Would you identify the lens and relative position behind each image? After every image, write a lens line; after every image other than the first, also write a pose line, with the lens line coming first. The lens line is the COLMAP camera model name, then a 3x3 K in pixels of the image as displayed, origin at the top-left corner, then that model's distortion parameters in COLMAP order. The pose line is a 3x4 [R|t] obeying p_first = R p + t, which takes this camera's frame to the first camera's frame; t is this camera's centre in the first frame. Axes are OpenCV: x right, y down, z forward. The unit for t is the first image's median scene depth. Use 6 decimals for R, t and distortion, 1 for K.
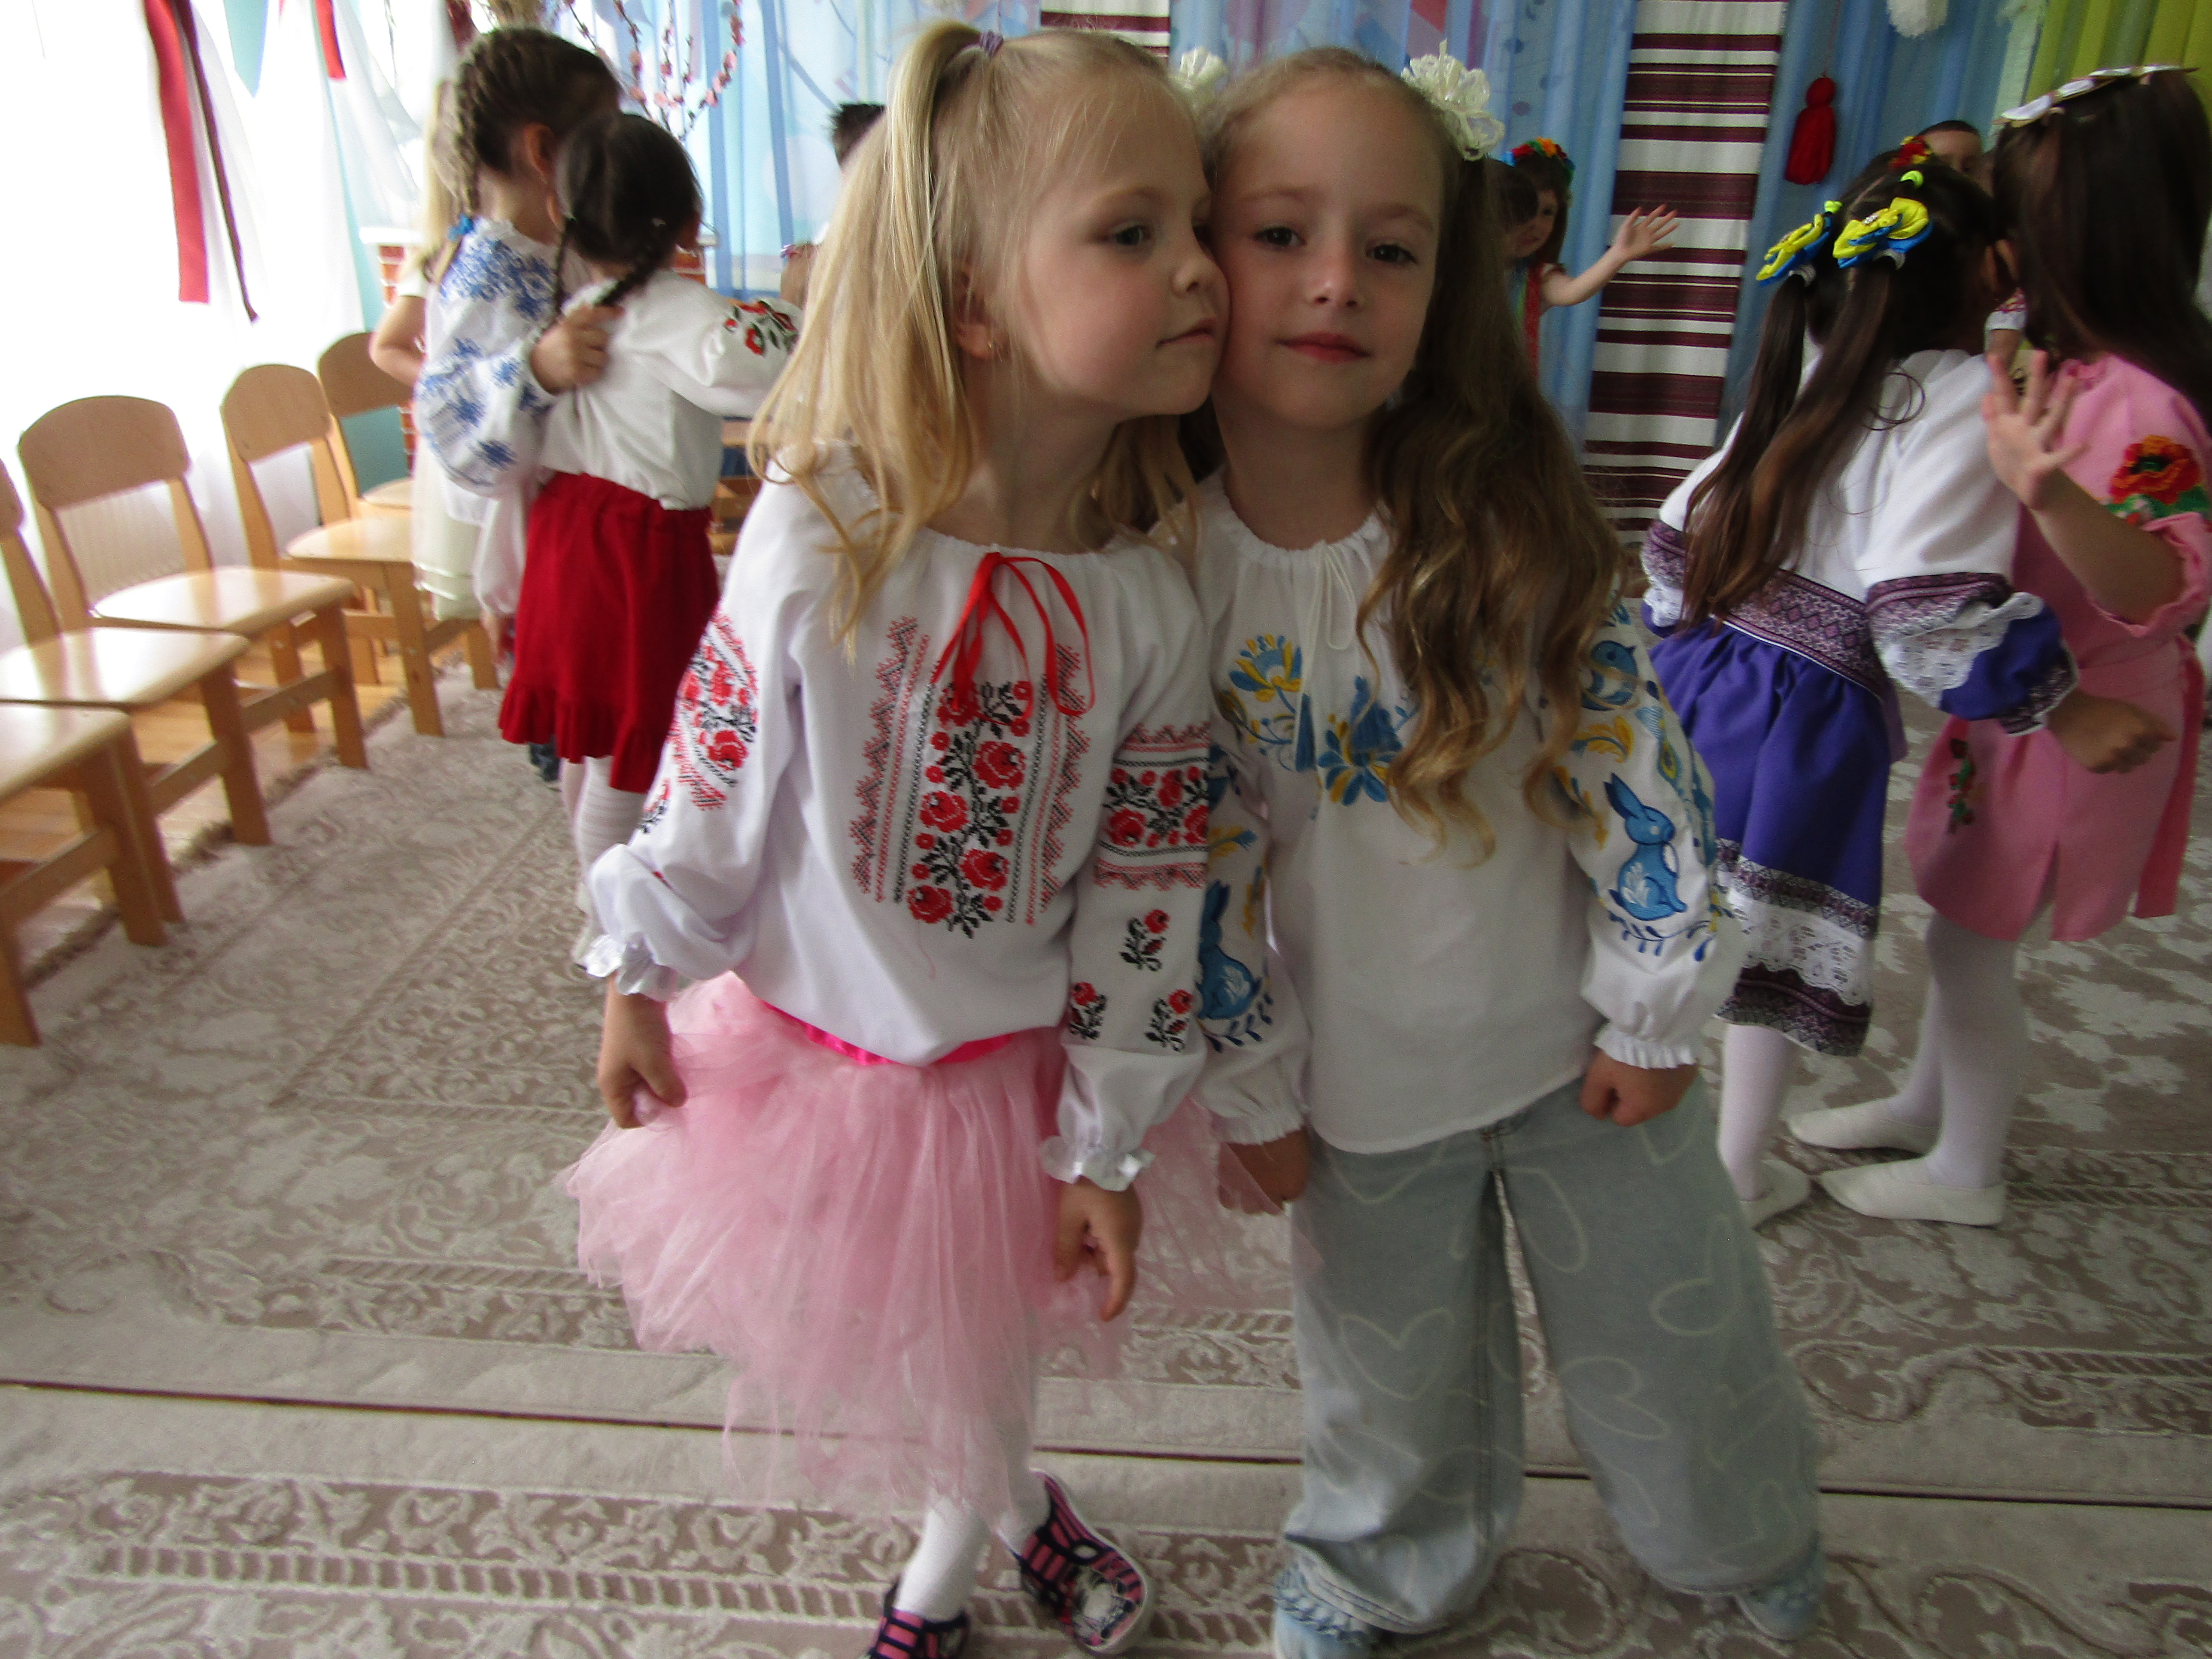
lens RADIAL K [[1556.8, 0, 1113.7], [0, 1556.8, 825.1], [0, 0, 1]] dist [-0.012460, 0.001959]
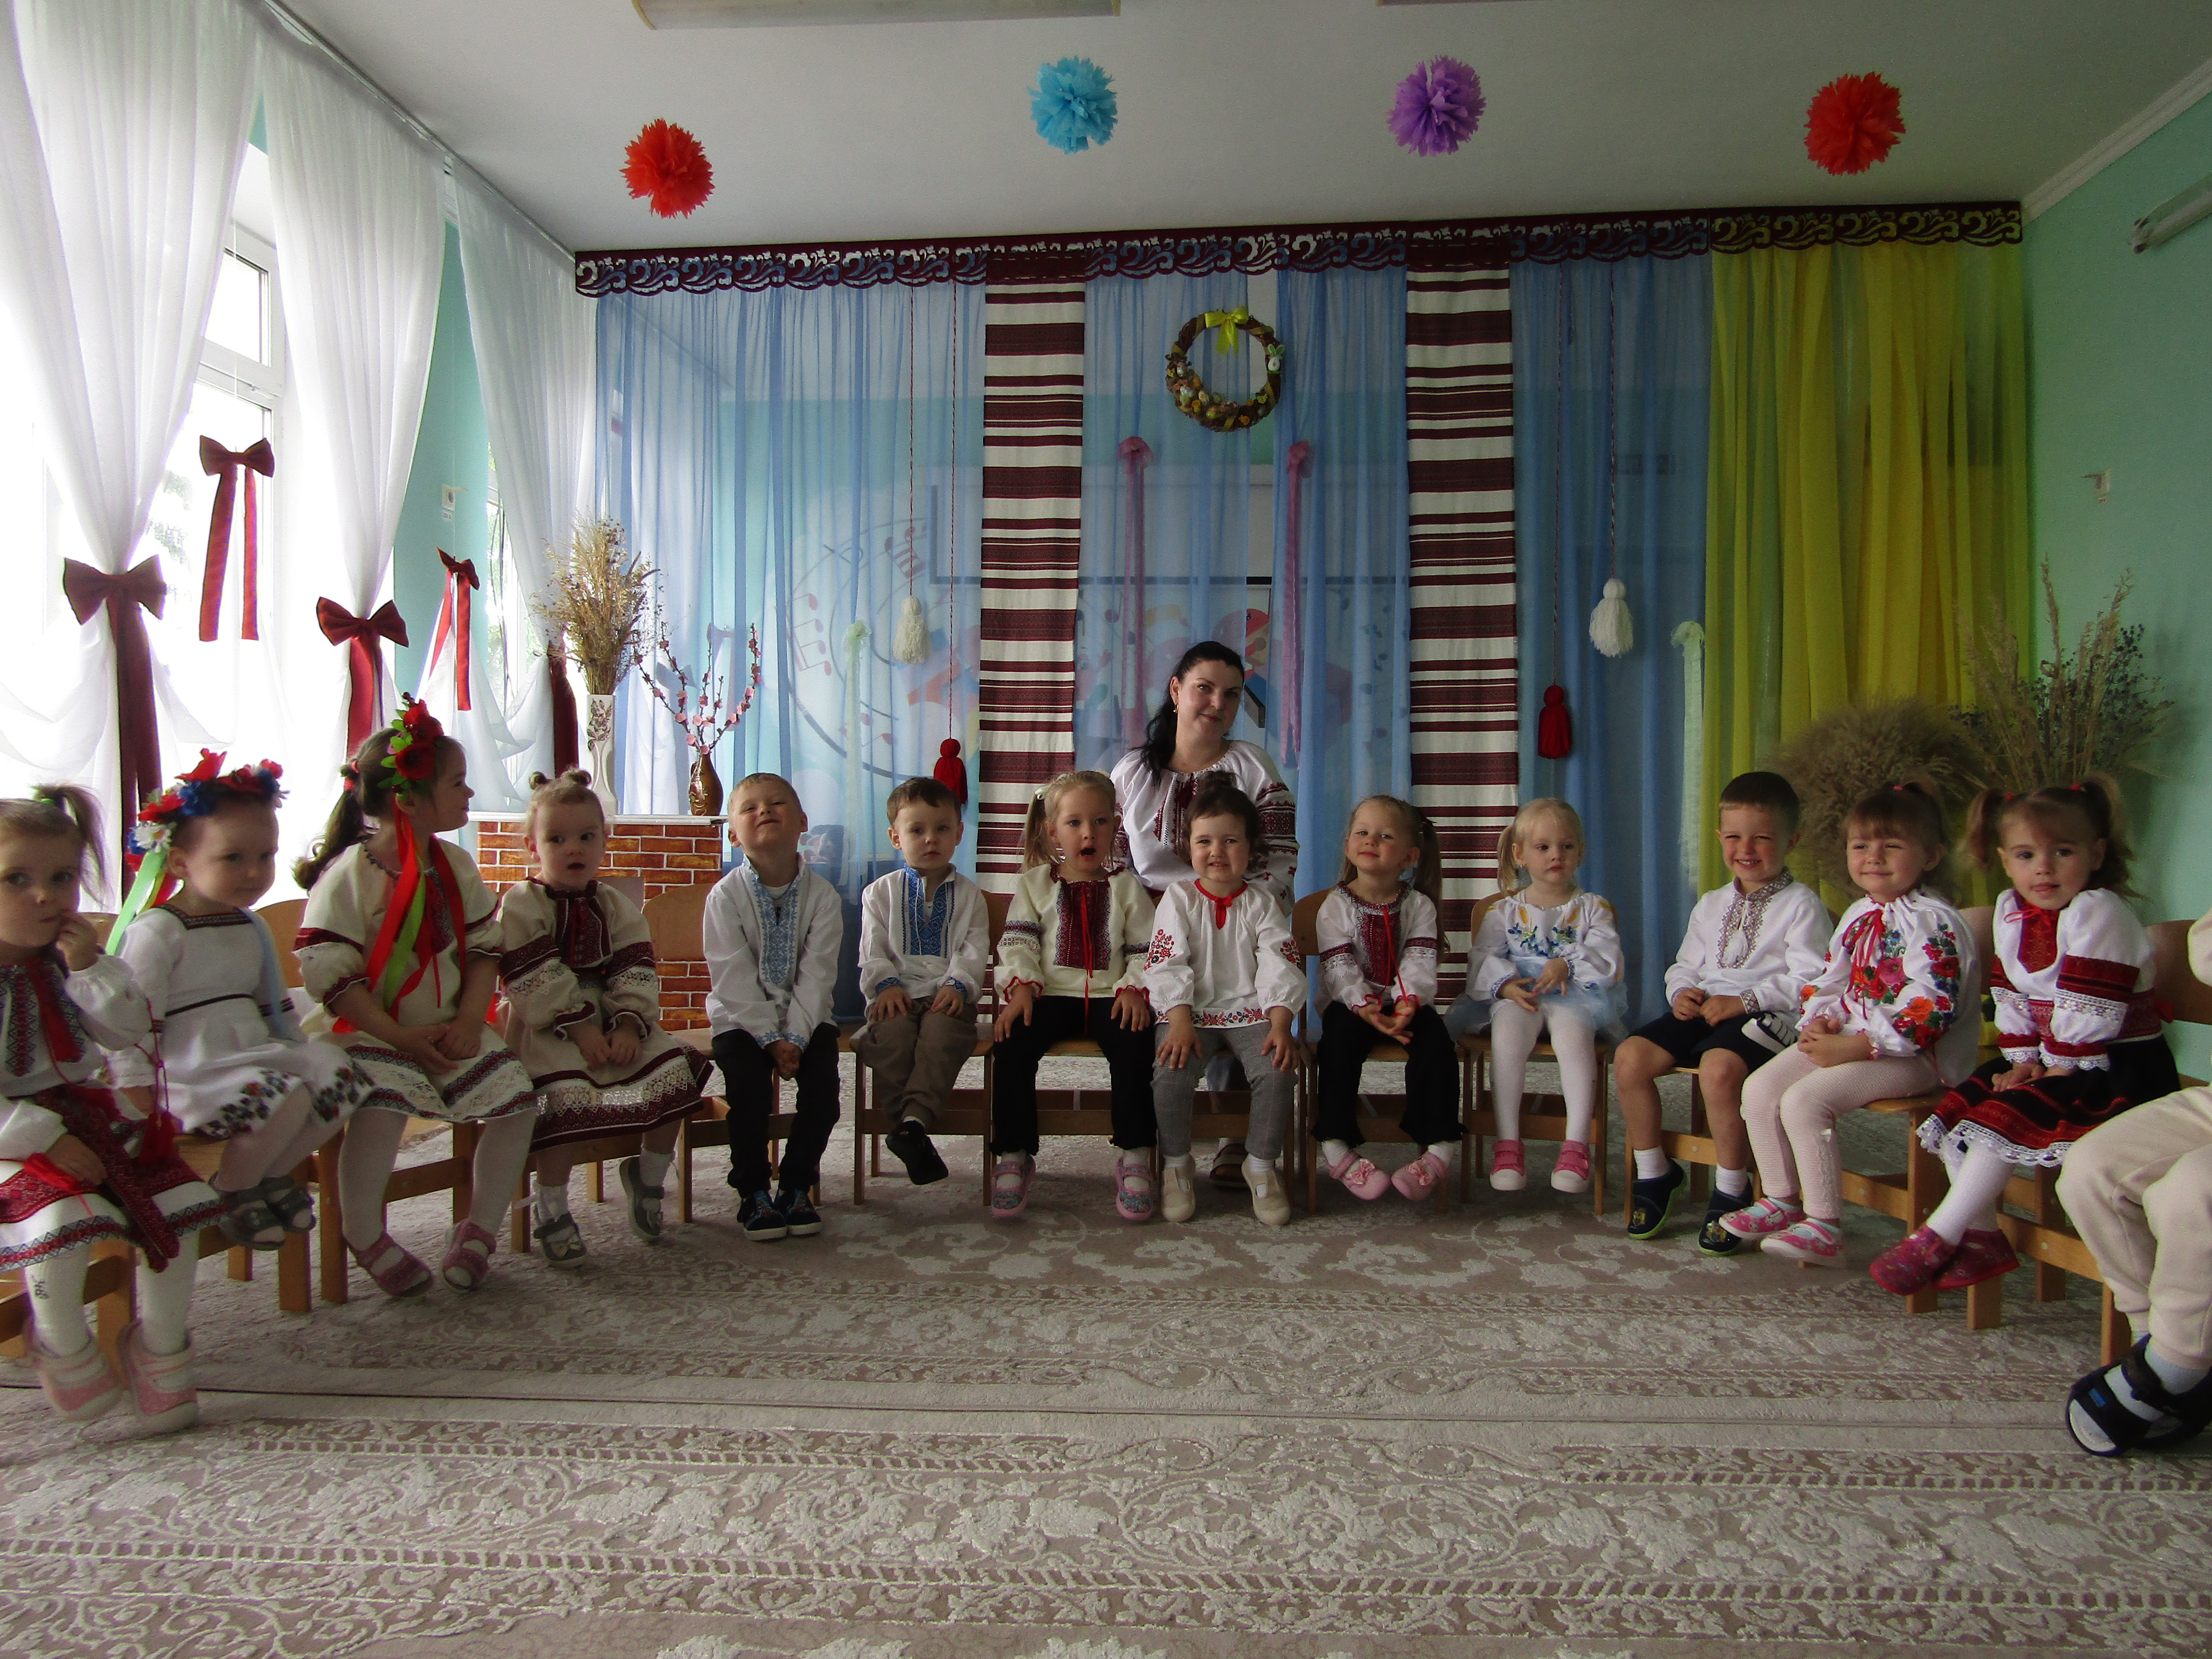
lens RADIAL K [[1556.8, 0, 1108.4], [0, 1556.8, 833.8], [0, 0, 1]] dist [-0.012460, 0.001959]
pose [[0.999616, -0.026011, -0.009572, 0.161131], [0.020082, 0.917738, -0.396679, 0.352849], [0.019102, 0.396335, 0.917907, -0.431870]]
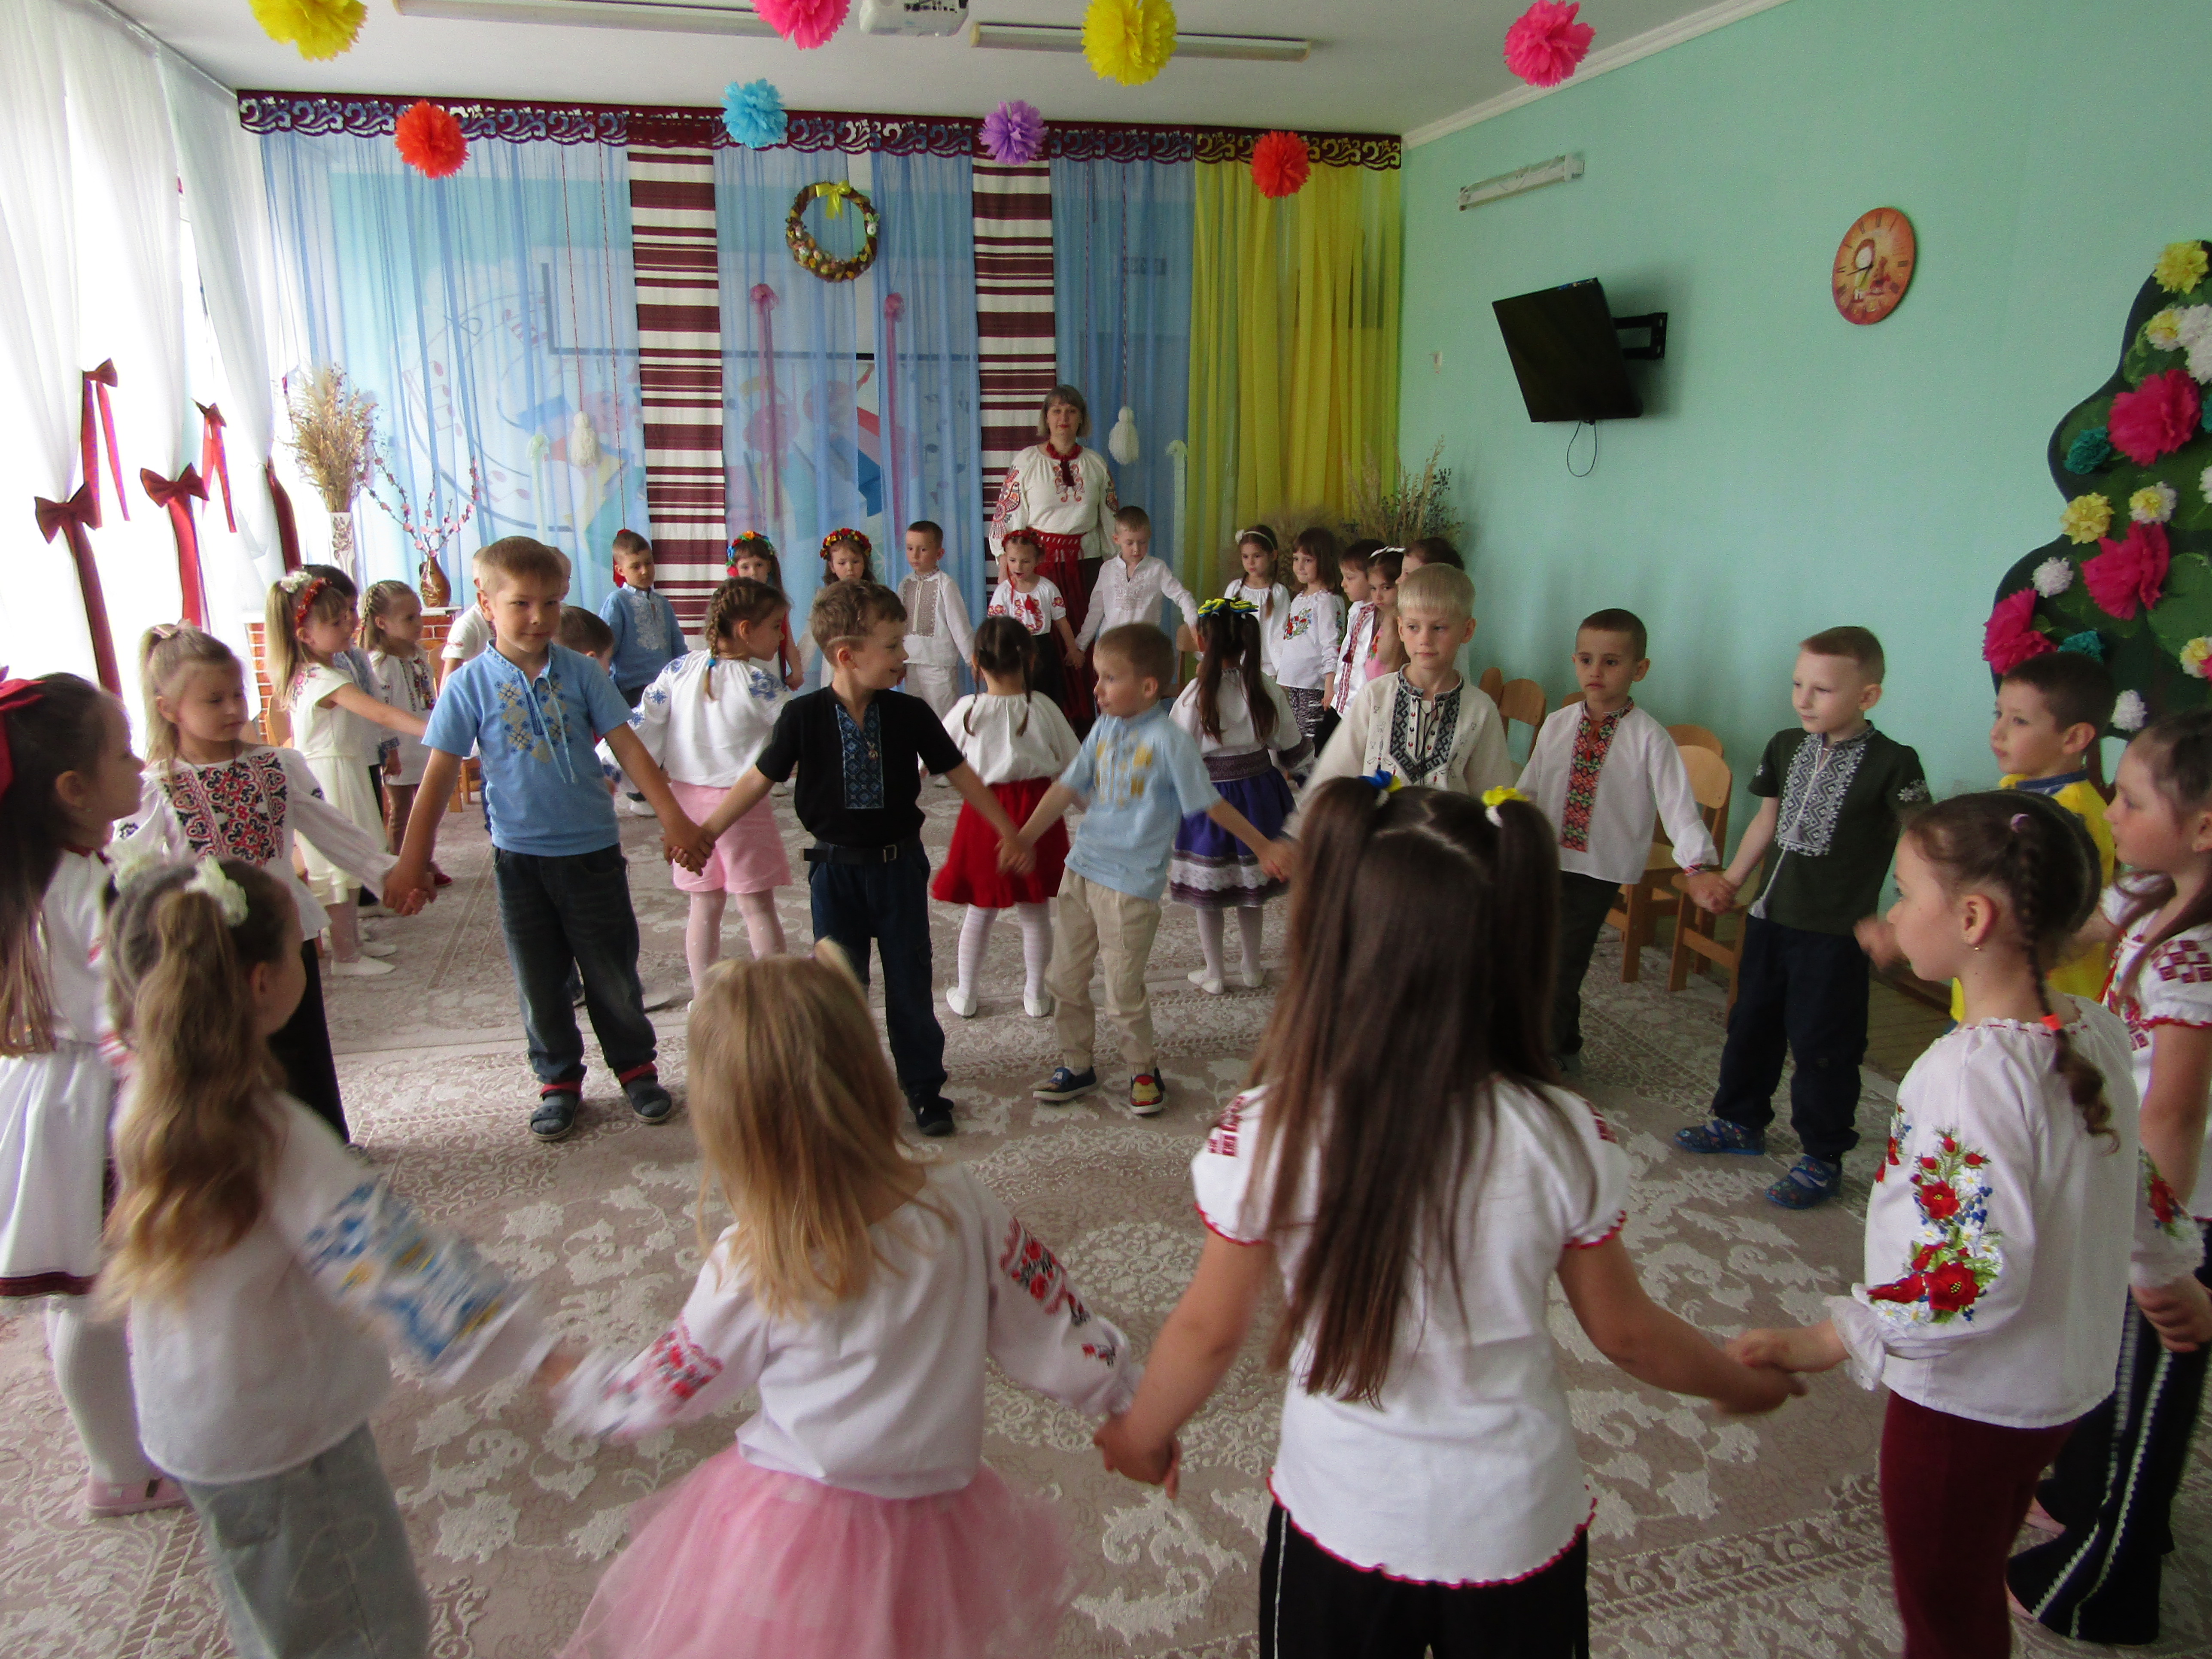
lens RADIAL K [[1556.8, 0, 1095.5], [0, 1556.8, 828.8], [0, 0, 1]] dist [-0.012460, 0.001959]
pose [[0.955822, -0.100598, 0.276195, -0.185621], [0.145002, 0.978699, -0.145336, 0.409653], [-0.255692, 0.178964, 0.950049, -1.484202]]
